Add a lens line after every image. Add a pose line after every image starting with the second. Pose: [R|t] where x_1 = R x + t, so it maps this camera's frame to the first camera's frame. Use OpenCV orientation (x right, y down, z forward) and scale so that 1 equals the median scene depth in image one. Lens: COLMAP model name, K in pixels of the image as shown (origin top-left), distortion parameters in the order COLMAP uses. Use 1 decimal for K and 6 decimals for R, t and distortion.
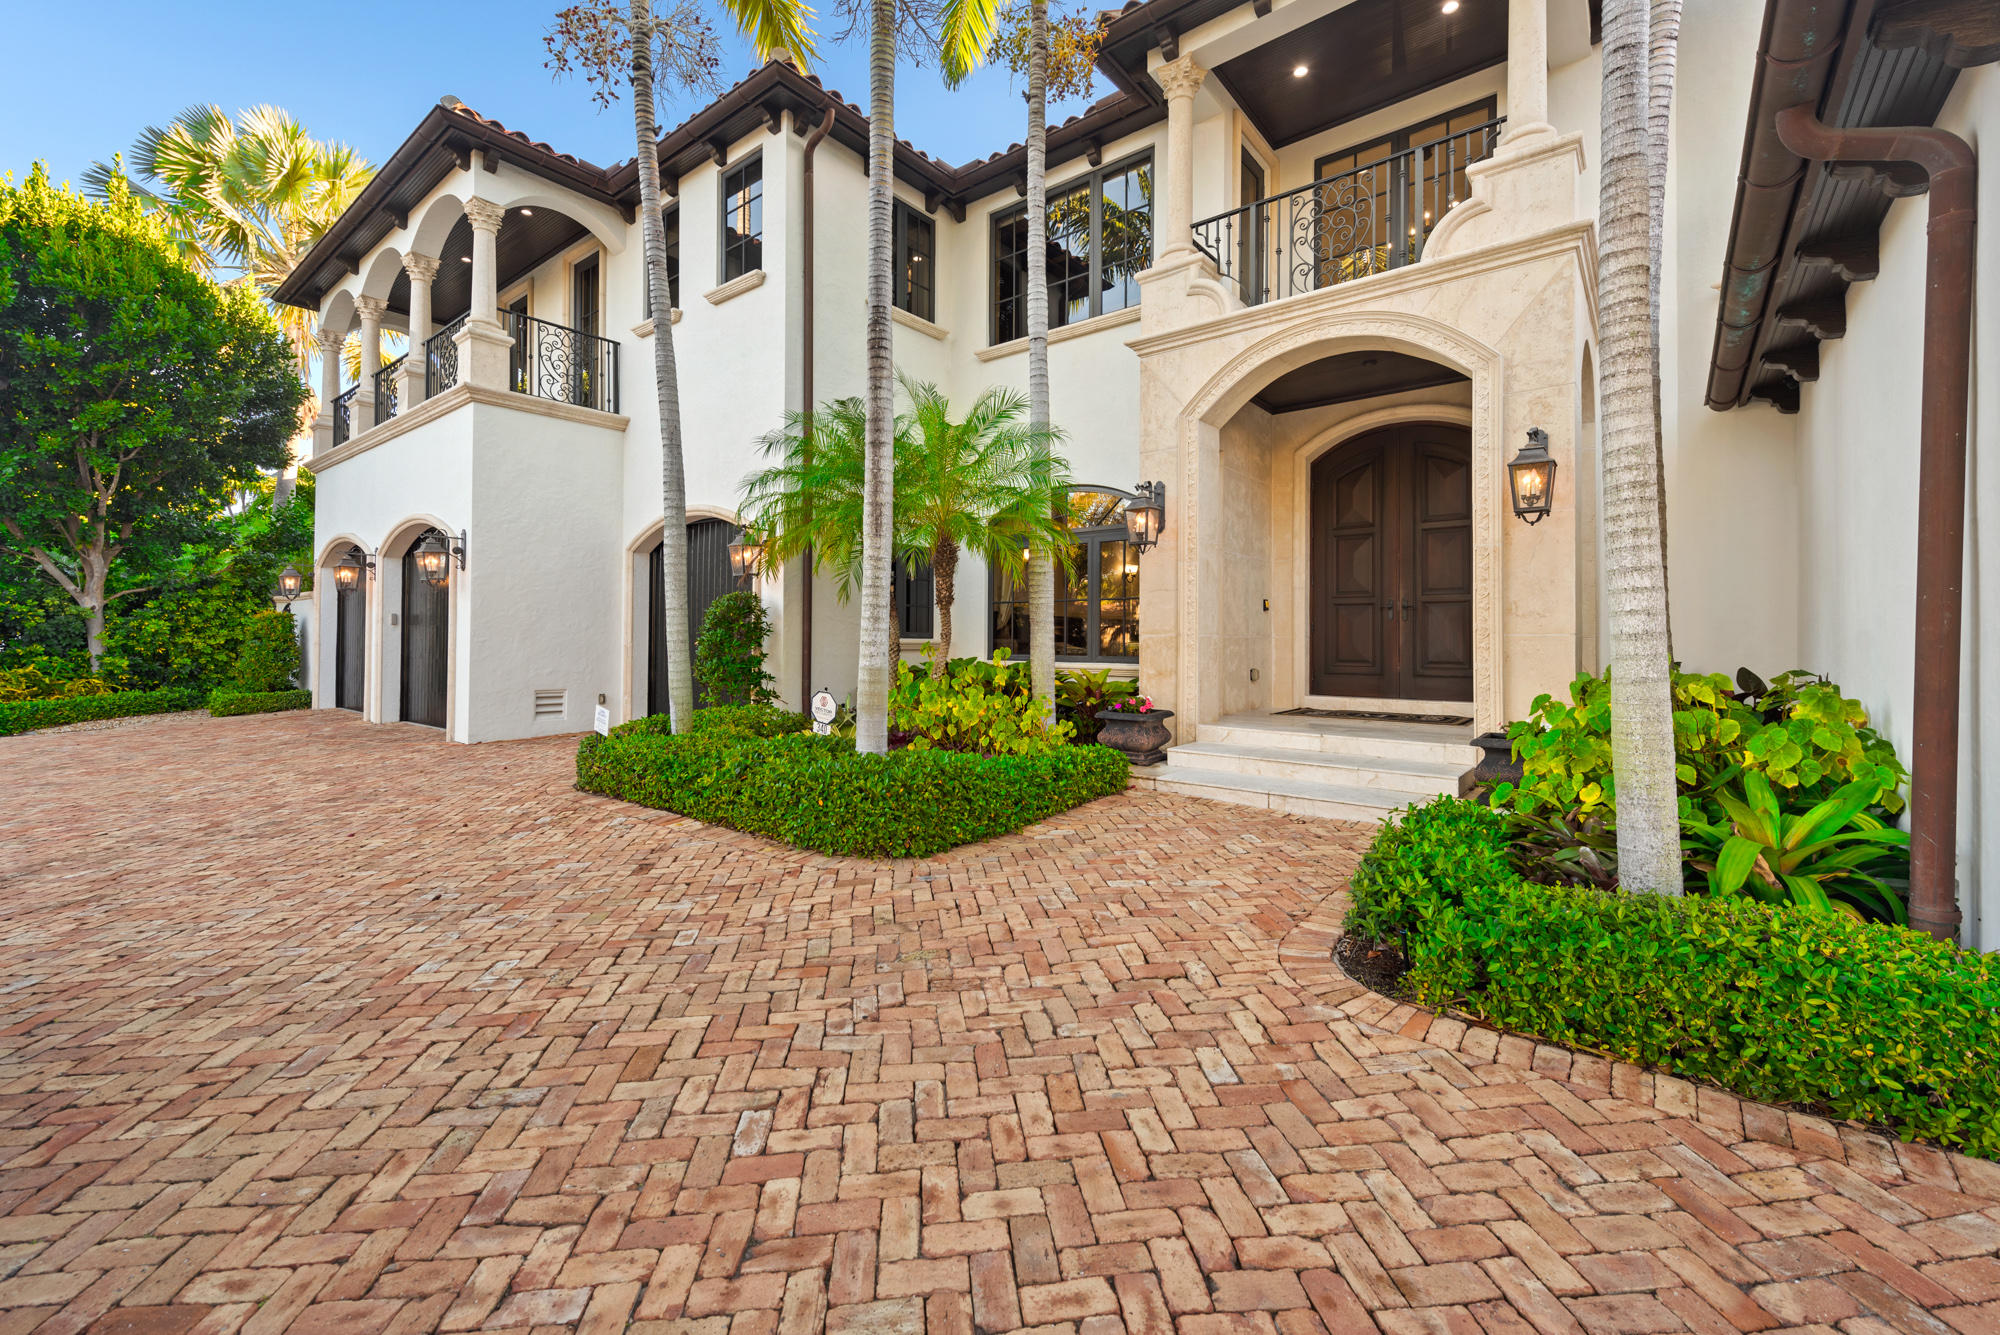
lens RADIAL K [[807.5, 0, 1006.4], [0, 807.5, 635.4], [0, 0, 1]] dist [-0.000037, -0.000009]
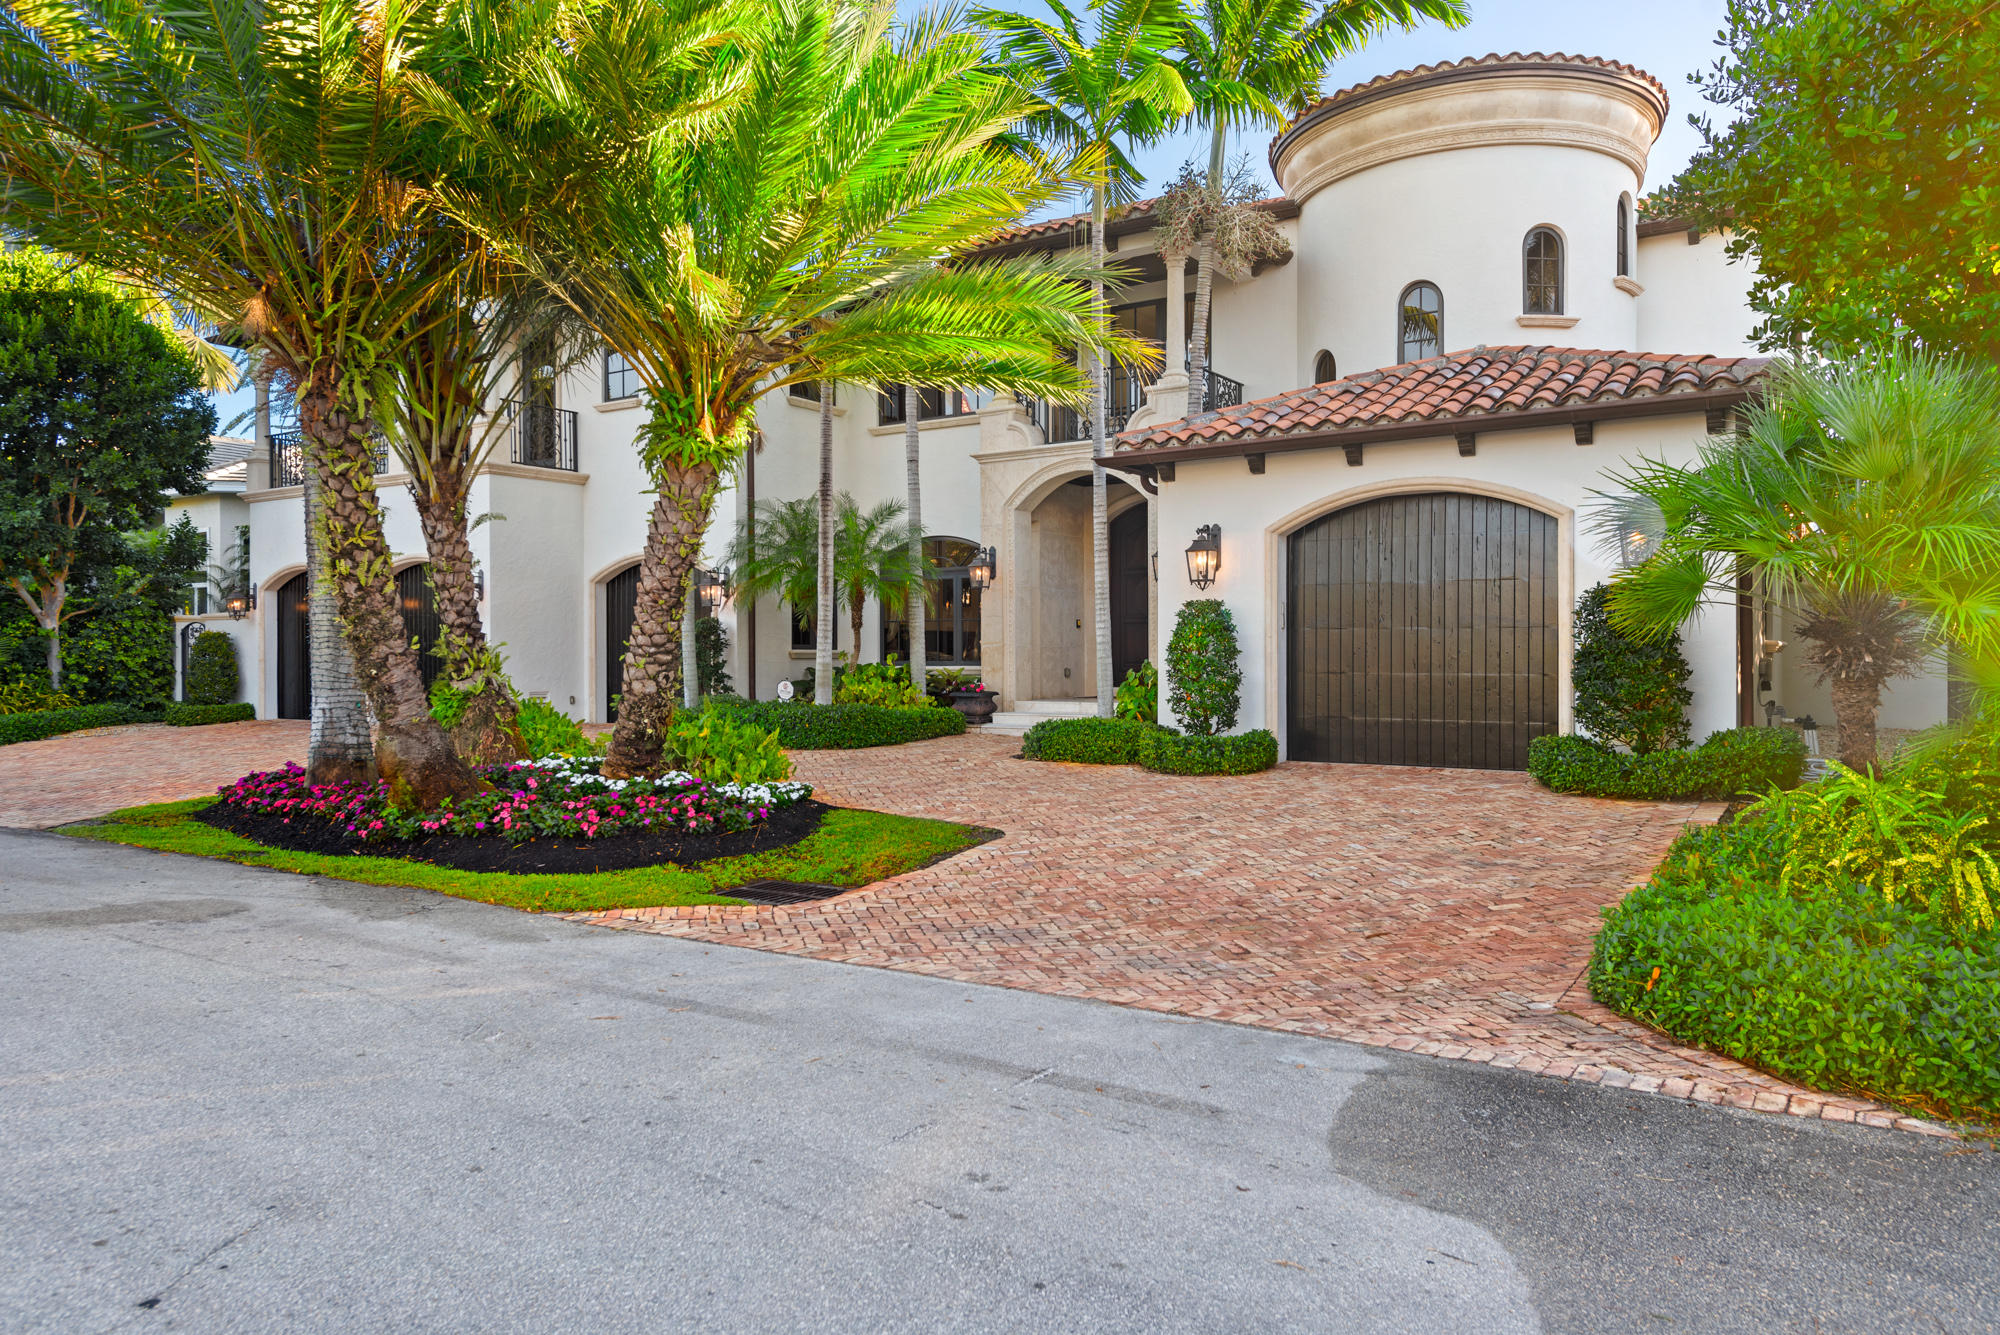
lens RADIAL K [[1286.9, 0, 1000.0], [0, 1286.9, 667.5], [0, 0, 1]] dist [-0.002319, -0.000496]
pose [[0.996507, -0.010110, 0.082896, -0.003093], [0.008928, 0.999853, 0.014609, 0.006063], [-0.083032, -0.013818, 0.996451, -1.341764]]
